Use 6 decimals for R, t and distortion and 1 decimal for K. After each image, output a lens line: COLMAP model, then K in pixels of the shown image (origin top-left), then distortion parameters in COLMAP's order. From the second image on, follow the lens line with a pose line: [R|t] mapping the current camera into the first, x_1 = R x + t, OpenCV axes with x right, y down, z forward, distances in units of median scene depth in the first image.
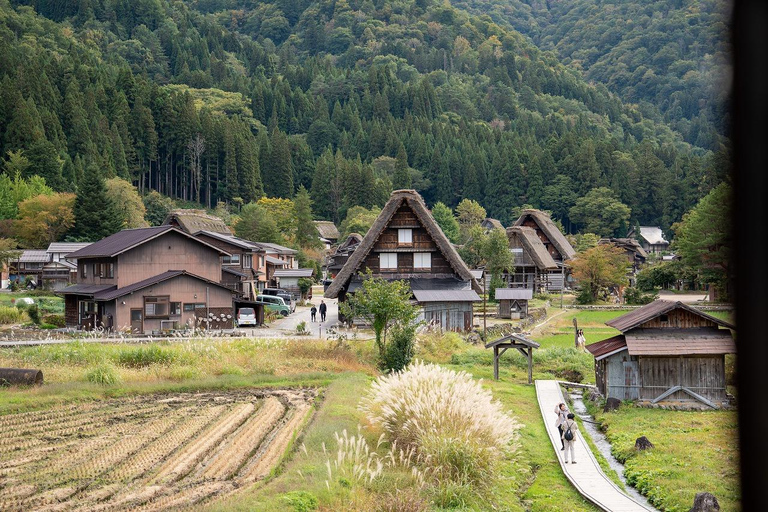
lens RADIAL K [[1442.9, 0, 384.0], [0, 1442.9, 256.0], [0, 0, 1]] dist [0.289141, 0.021225]
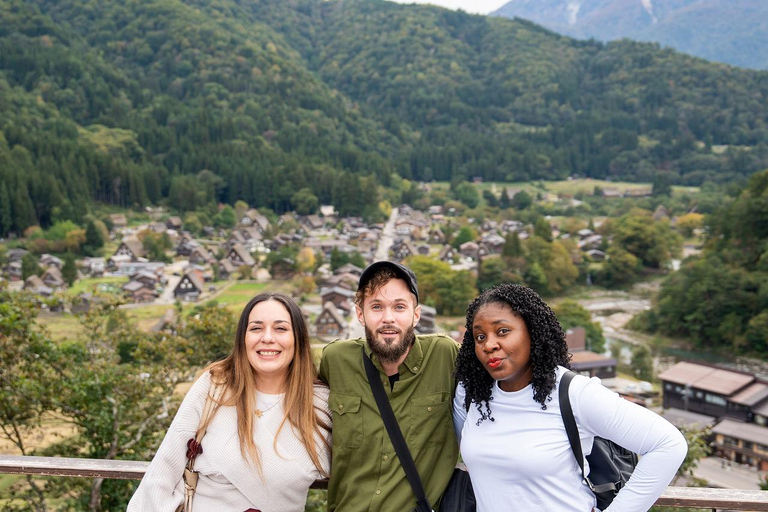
lens RADIAL K [[1117.3, 0, 384.0], [0, 1117.3, 256.0], [0, 0, 1]] dist [-0.019073, 0.075905]
pose [[0.990627, -0.024306, 0.134414, 0.030331], [0.011484, 0.995377, 0.095359, -0.079915], [-0.136111, -0.092922, 0.986326, -0.514239]]
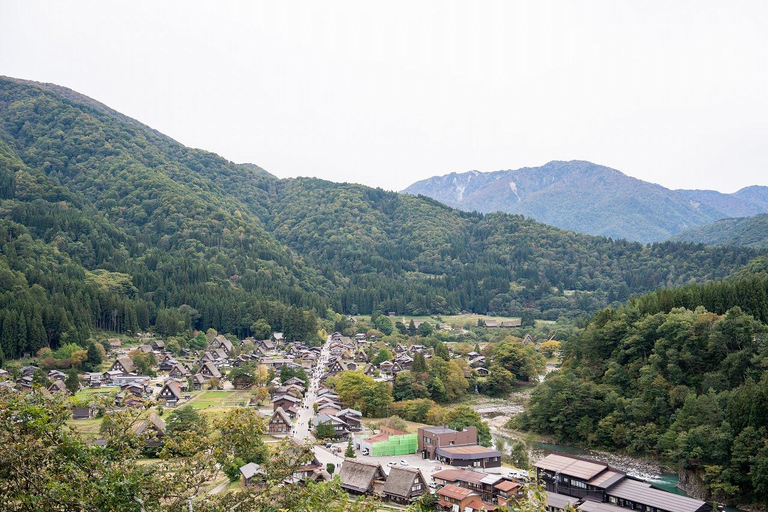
lens RADIAL K [[836.4, 0, 384.0], [0, 836.4, 256.0], [0, 0, 1]] dist [0.052544, 0.035424]
pose [[0.977647, 0.007912, 0.210102, 0.028996], [0.000707, 0.999162, -0.040918, -0.079252], [-0.210250, 0.040152, 0.976823, -0.509678]]
